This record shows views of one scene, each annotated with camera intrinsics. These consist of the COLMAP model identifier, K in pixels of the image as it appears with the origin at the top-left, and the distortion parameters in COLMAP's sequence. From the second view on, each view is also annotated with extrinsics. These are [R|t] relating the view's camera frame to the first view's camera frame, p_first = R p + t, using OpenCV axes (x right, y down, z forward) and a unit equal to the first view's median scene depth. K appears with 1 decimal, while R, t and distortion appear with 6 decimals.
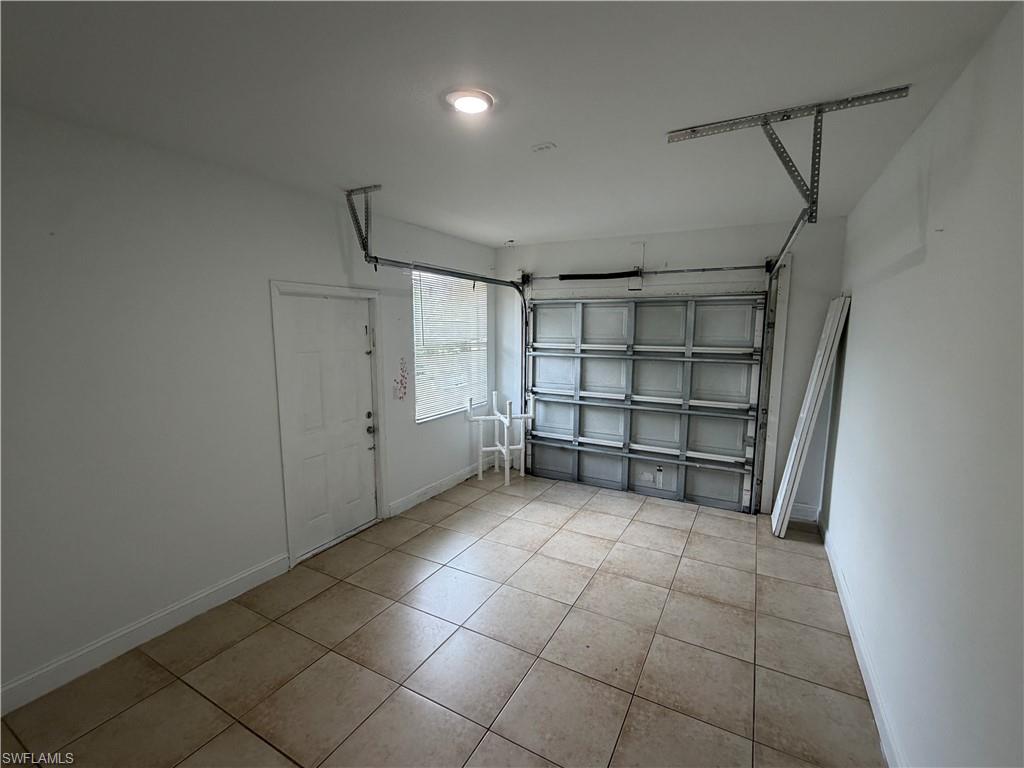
lens RADIAL K [[446.4, 0, 510.2], [0, 446.4, 384.5], [0, 0, 1]] dist [-0.002211, -0.000532]
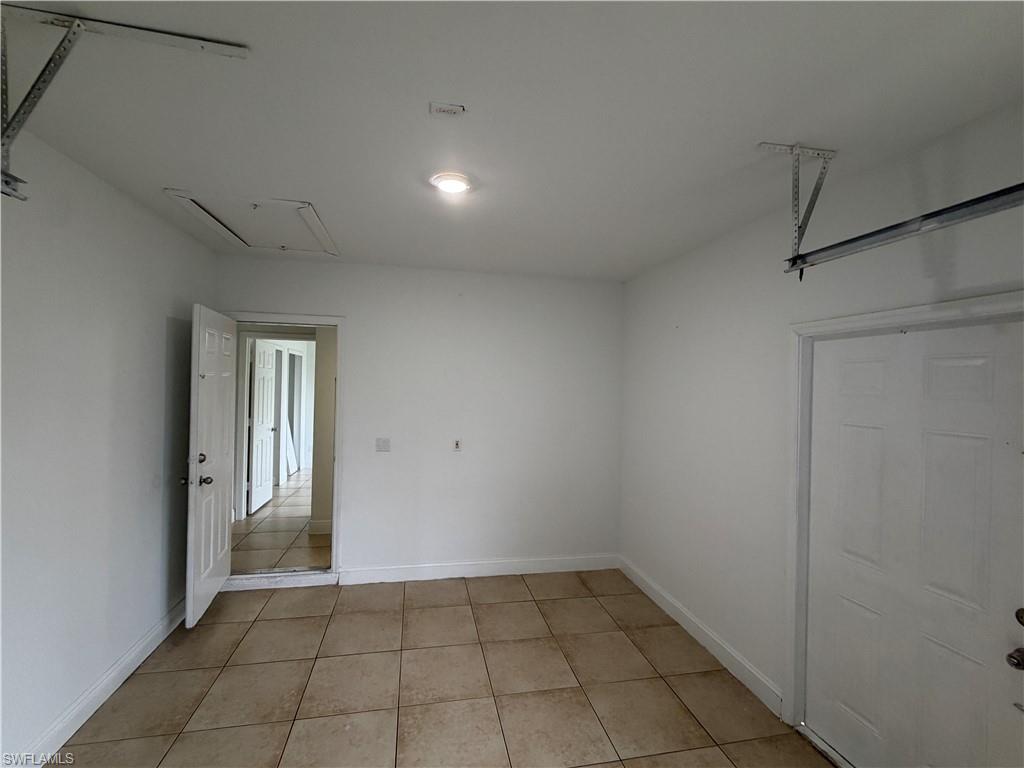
lens RADIAL K [[446.4, 0, 519.2], [0, 446.4, 385.5], [0, 0, 1]] dist [-0.002211, -0.000532]
pose [[-0.752389, -0.027041, -0.658164, 0.265104], [-0.108617, 0.990573, 0.083469, -0.112934], [0.649702, 0.134289, -0.748234, 1.008882]]
